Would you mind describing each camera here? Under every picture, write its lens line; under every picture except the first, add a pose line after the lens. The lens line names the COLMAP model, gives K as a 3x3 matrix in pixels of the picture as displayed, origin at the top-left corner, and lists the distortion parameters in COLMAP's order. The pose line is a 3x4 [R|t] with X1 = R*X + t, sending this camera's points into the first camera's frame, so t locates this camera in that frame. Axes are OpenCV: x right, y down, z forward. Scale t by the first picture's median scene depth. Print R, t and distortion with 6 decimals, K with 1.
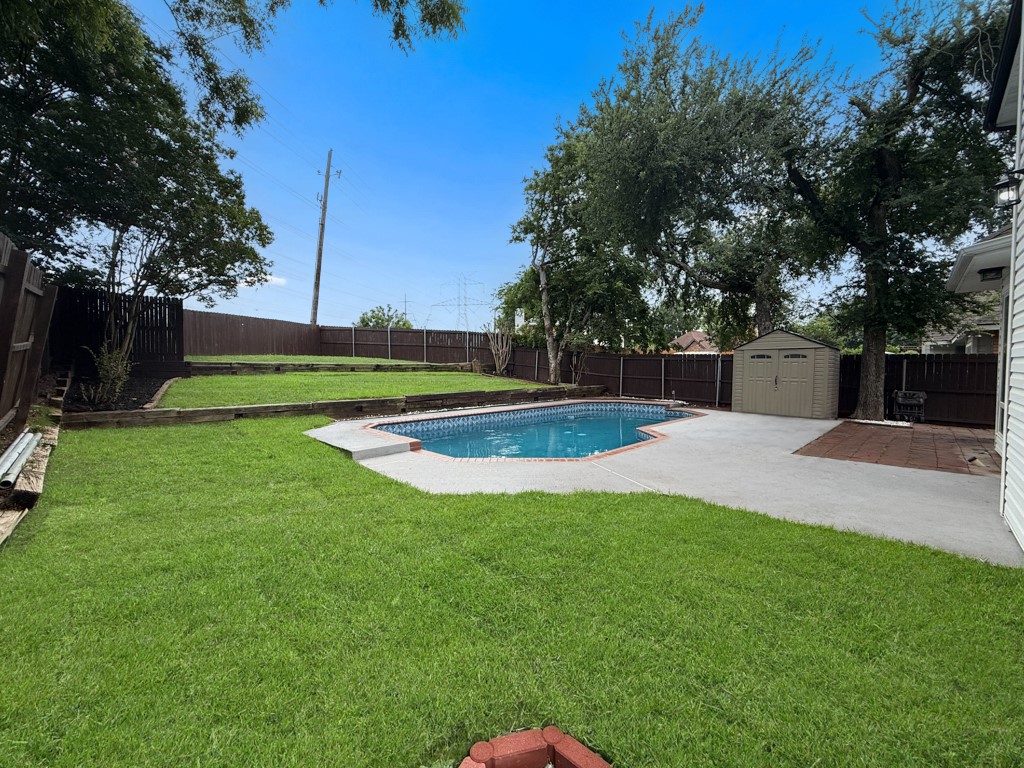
lens RADIAL K [[407.9, 0, 516.0], [0, 407.9, 382.4], [0, 0, 1]] dist [0.000279, -0.000053]
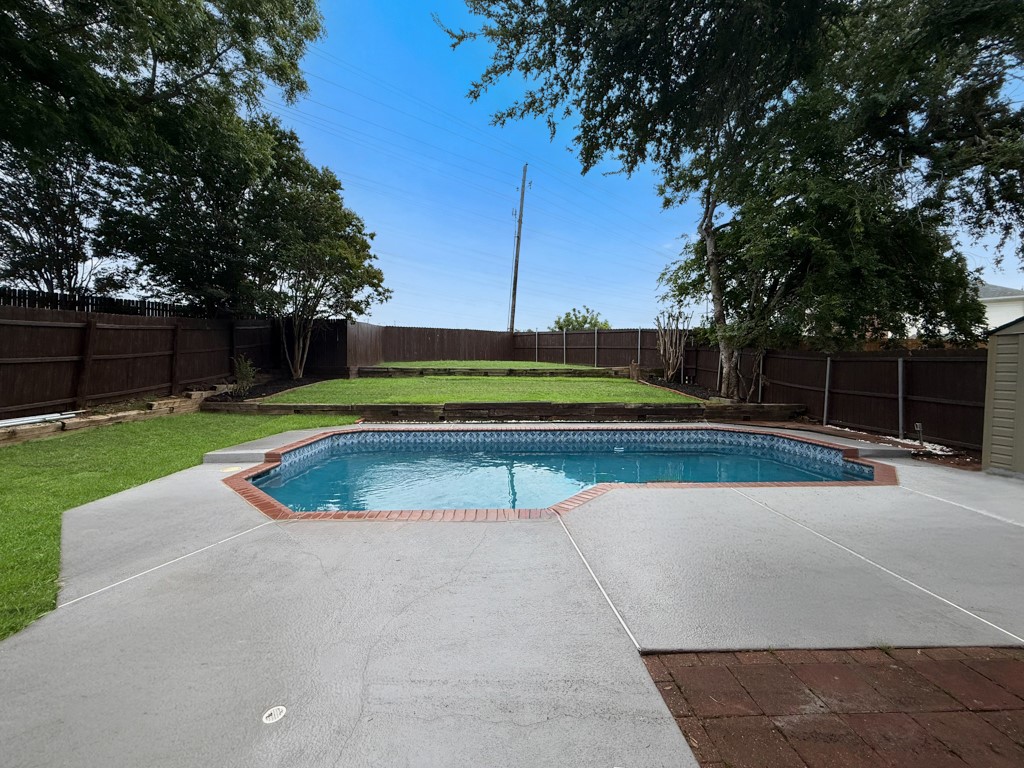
lens RADIAL K [[407.9, 0, 517.1], [0, 407.9, 384.8], [0, 0, 1]] dist [0.000279, -0.000053]
pose [[0.739278, 0.028605, -0.672793, 0.331104], [-0.029291, 0.999518, 0.010311, -0.016151], [0.672763, 0.012084, 0.739759, 0.281746]]
